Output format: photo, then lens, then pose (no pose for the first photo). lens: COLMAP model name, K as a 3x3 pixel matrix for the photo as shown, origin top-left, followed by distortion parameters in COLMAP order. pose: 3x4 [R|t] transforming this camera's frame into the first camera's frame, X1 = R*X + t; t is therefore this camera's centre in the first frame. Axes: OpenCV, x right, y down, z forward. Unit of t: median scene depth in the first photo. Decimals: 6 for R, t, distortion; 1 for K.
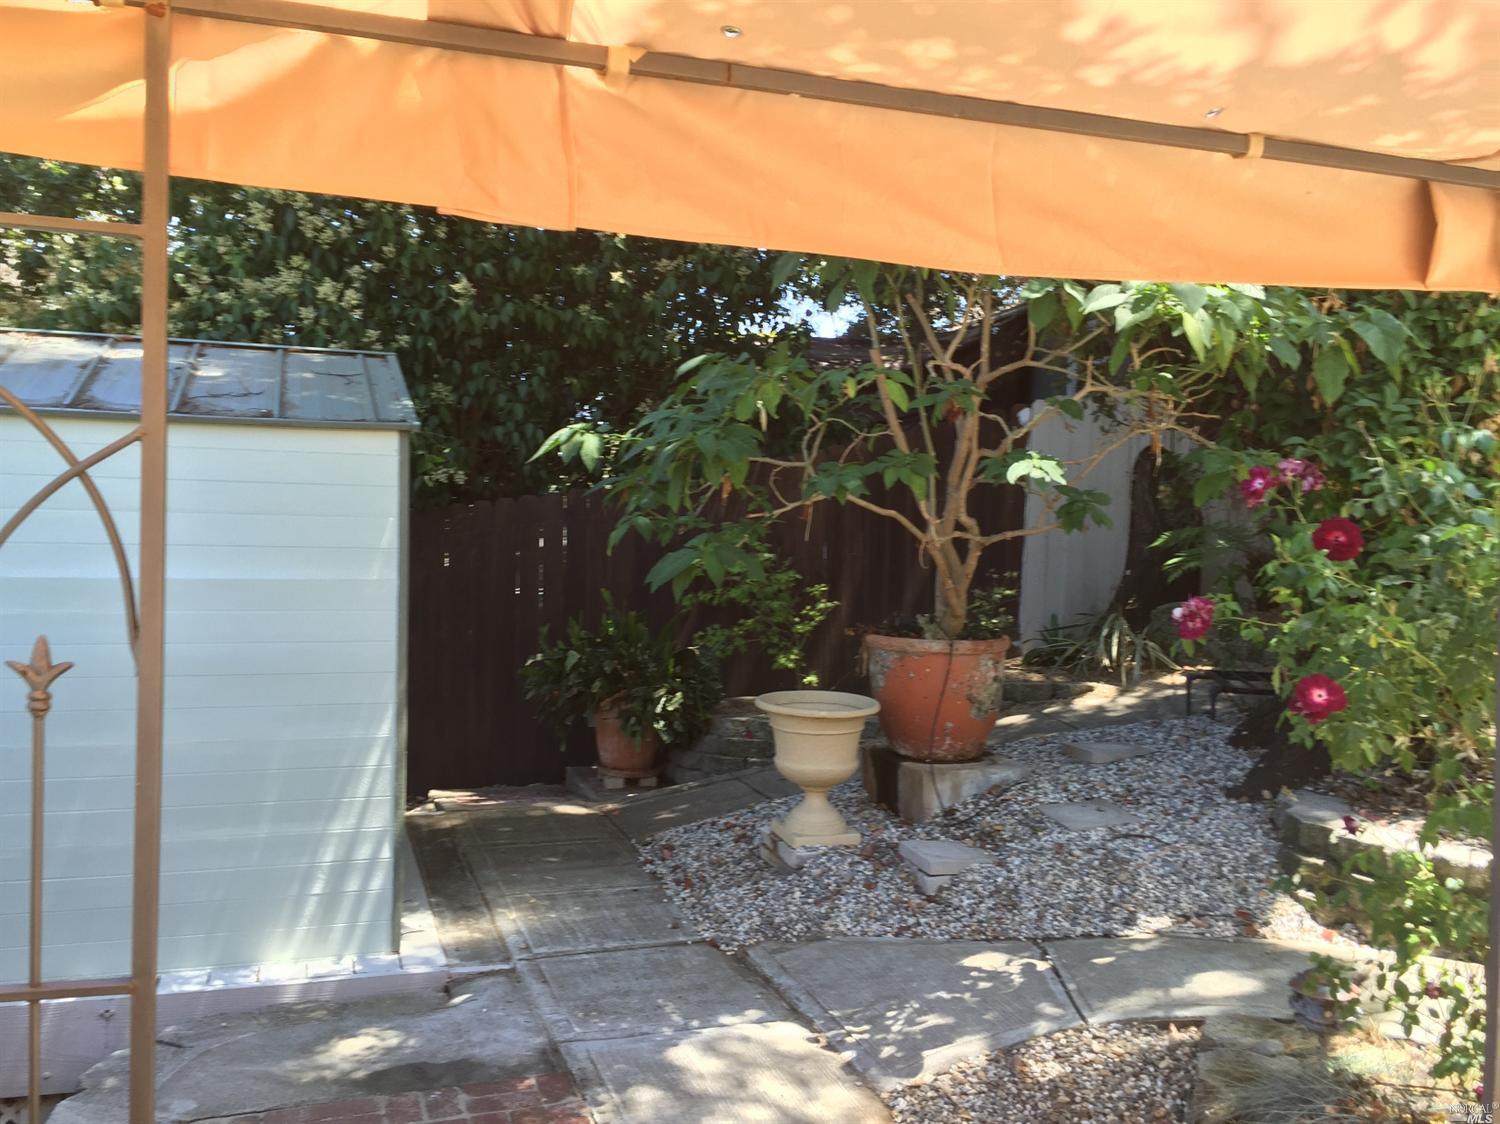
lens RADIAL K [[1275.5, 0, 785.1], [0, 1275.5, 561.5], [0, 0, 1]] dist [0.064532, -0.020664]
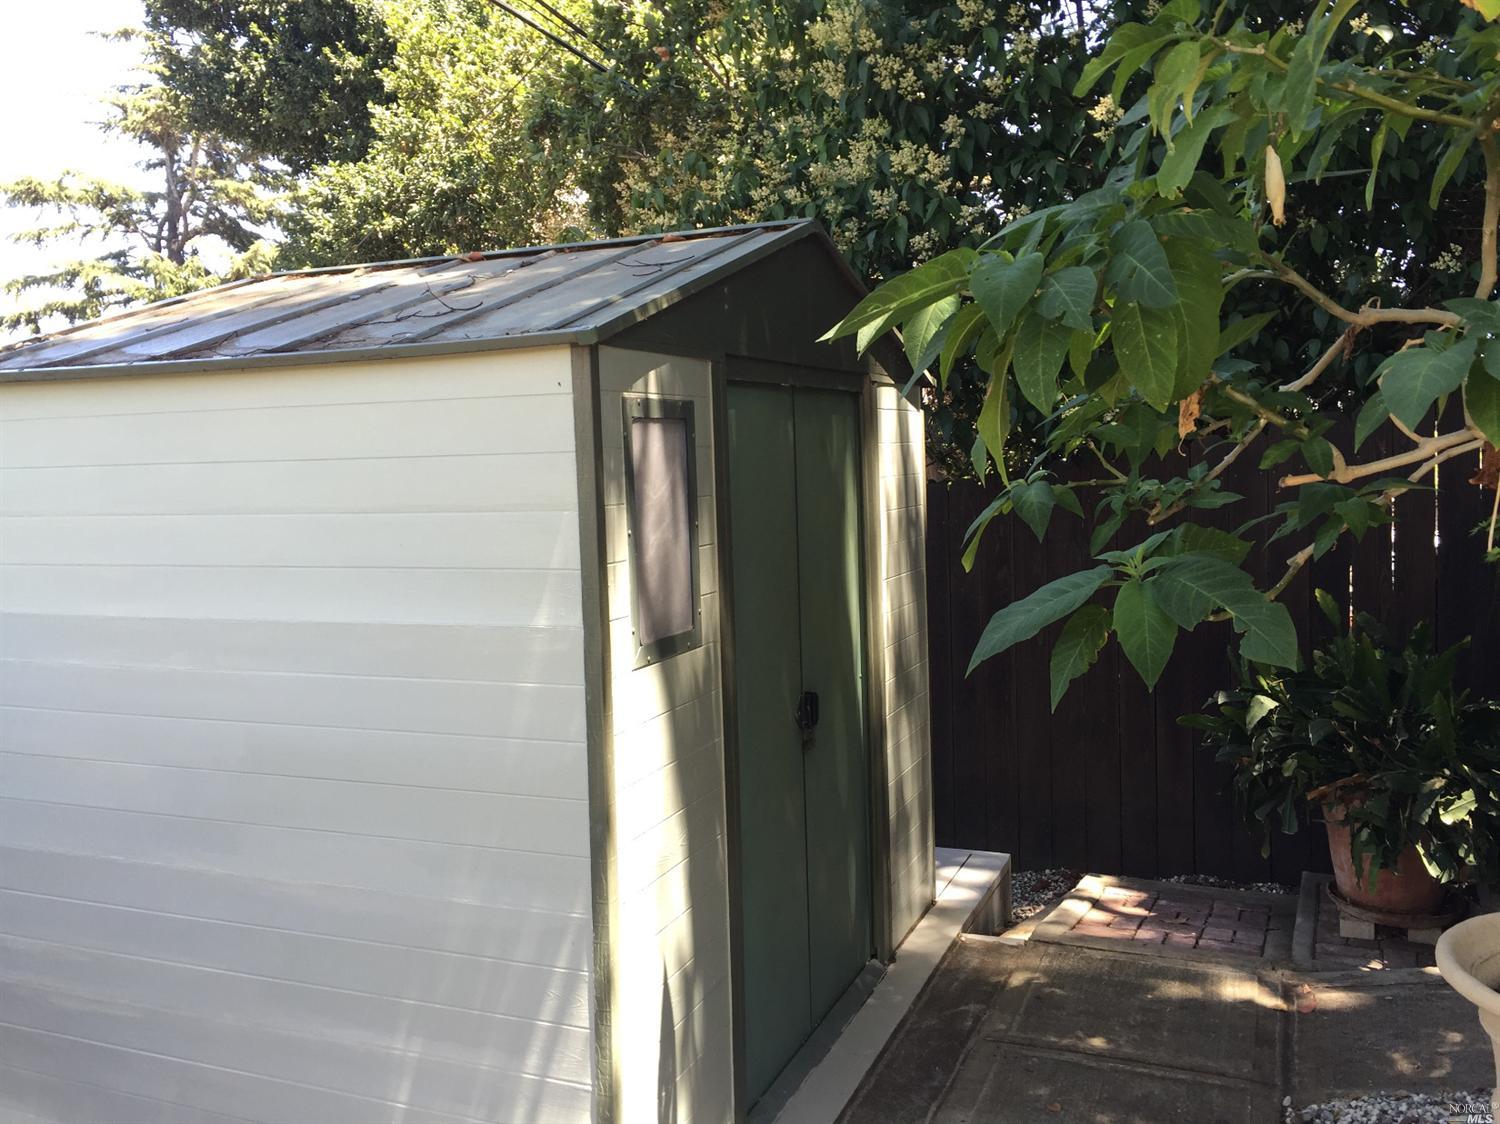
lens RADIAL K [[1275.5, 0, 785.1], [0, 1275.5, 561.5], [0, 0, 1]] dist [0.064532, -0.020664]
pose [[0.753122, -0.001082, -0.657880, 0.055152], [0.024999, 0.999323, 0.026974, -0.011967], [0.657405, -0.036761, 0.752640, 0.422659]]
